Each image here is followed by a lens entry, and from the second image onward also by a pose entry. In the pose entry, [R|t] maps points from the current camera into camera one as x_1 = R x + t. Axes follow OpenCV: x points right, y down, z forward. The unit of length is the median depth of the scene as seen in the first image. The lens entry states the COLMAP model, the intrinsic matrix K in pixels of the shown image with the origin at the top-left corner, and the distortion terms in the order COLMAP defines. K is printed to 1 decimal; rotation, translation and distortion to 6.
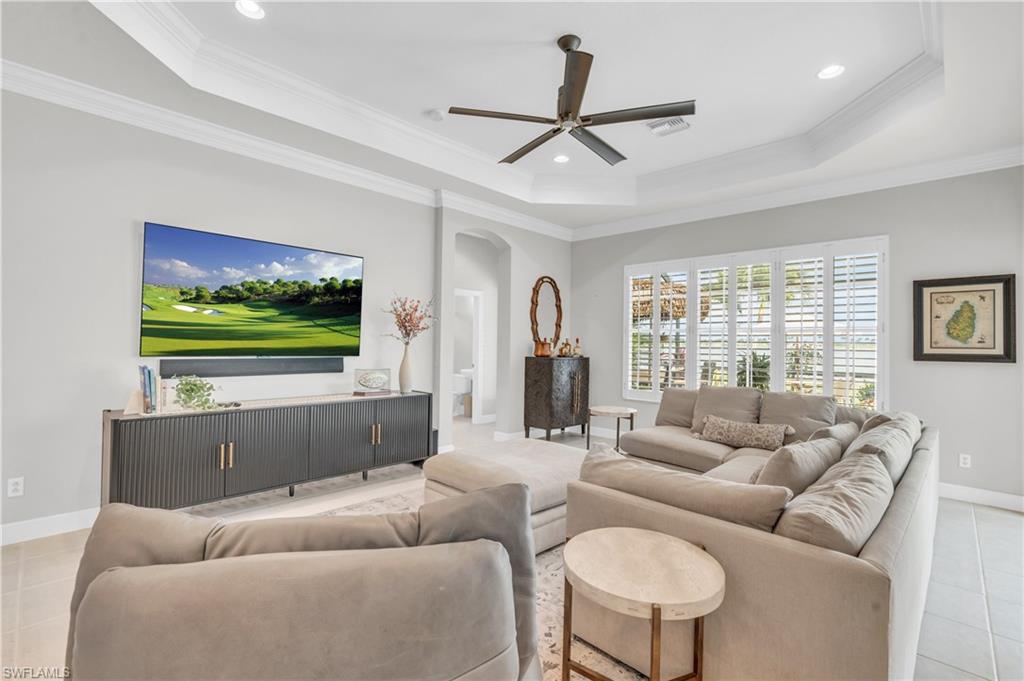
lens RADIAL K [[470.5, 0, 512.0], [0, 470.5, 340.5], [0, 0, 1]] dist [-0.004734, -0.000567]
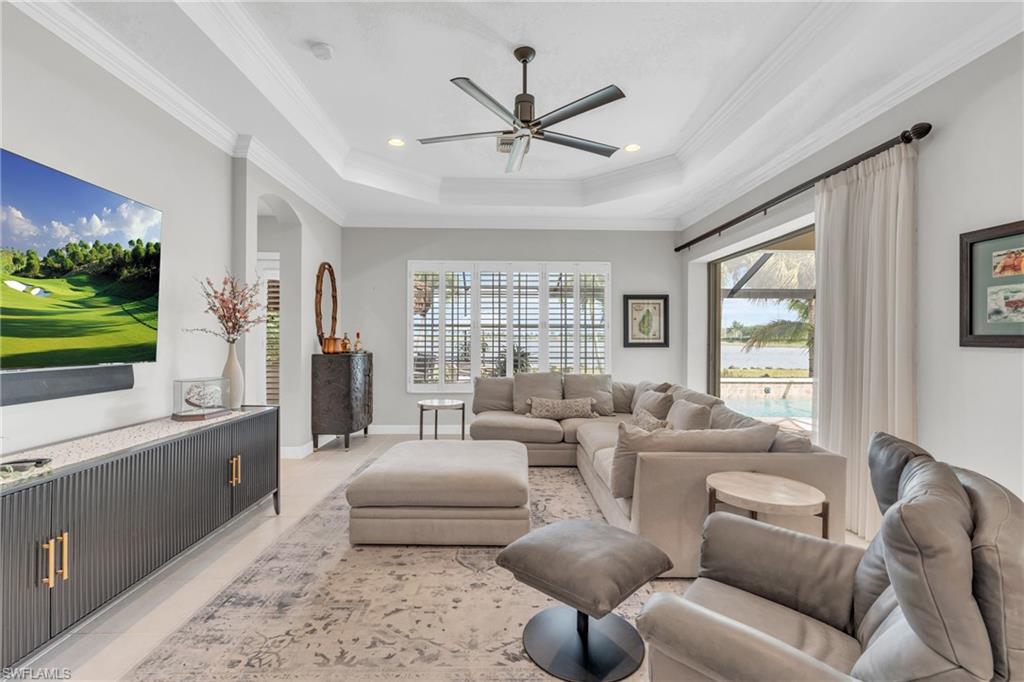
lens RADIAL K [[470.5, 0, 512.0], [0, 470.5, 341.0], [0, 0, 1]] dist [-0.004734, -0.000567]
pose [[0.694894, -0.014913, 0.718958, -0.464286], [0.001501, 0.999813, 0.019288, -0.007680], [-0.719111, -0.012324, 0.694786, 0.197596]]
